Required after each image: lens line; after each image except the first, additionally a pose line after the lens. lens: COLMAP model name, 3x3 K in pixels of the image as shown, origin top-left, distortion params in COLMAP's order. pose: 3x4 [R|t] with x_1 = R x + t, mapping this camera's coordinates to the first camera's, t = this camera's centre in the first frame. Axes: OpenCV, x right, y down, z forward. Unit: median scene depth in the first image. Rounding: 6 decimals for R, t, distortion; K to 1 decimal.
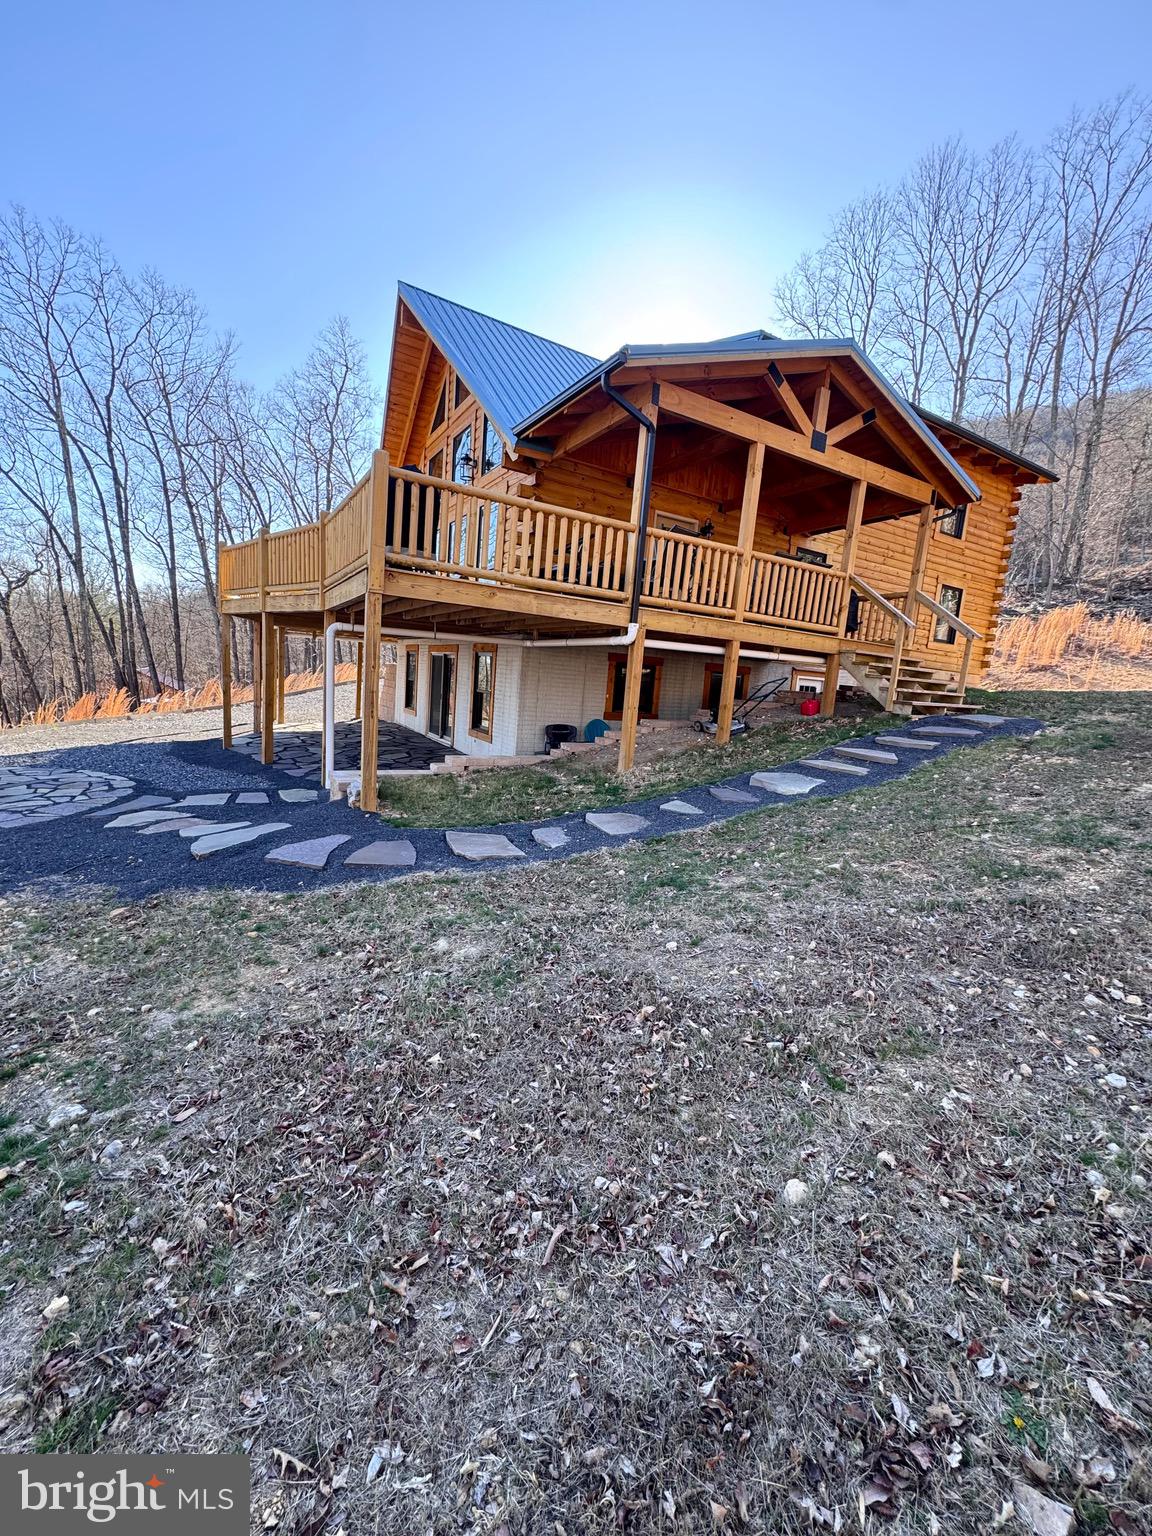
lens RADIAL K [[612.0, 0, 576.0], [0, 612.0, 768.0], [0, 0, 1]] dist [0.003607, 0.000109]
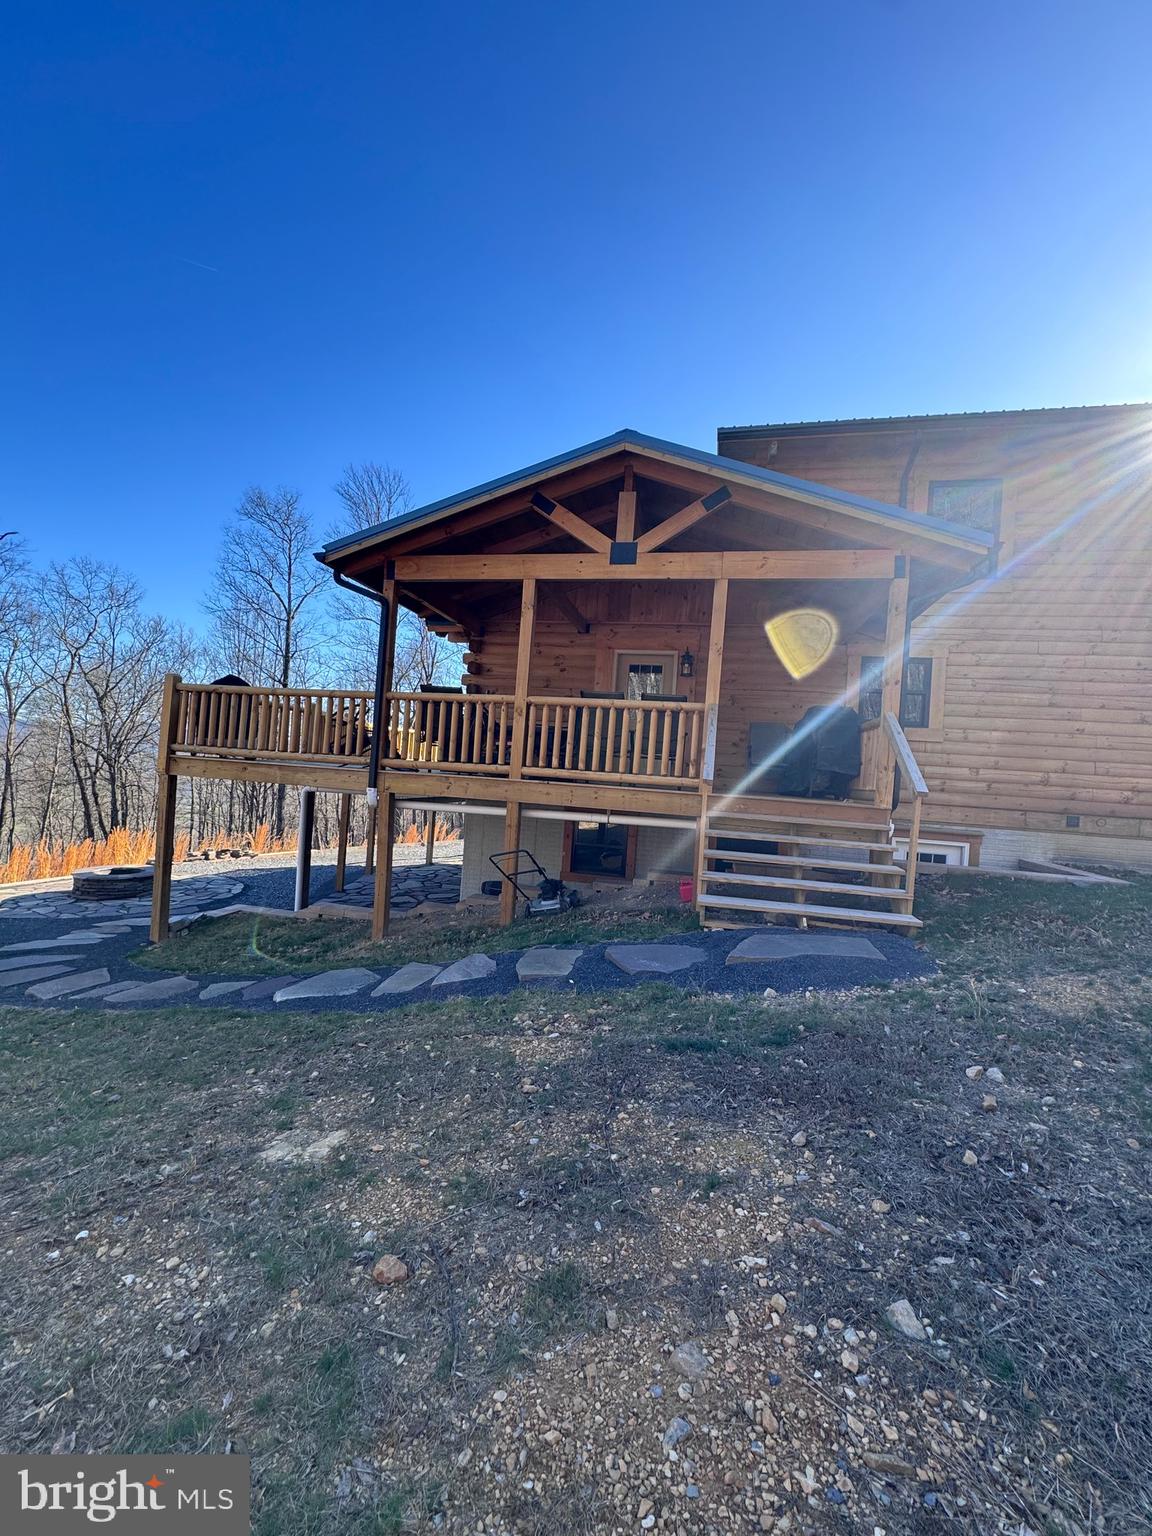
lens RADIAL K [[612.0, 0, 576.0], [0, 612.0, 768.0], [0, 0, 1]] dist [0.003607, 0.000109]
pose [[0.742611, -0.029952, -0.669053, 0.889572], [-0.109139, 0.980233, -0.165021, -0.126094], [0.660770, 0.195567, 0.724663, 0.448158]]
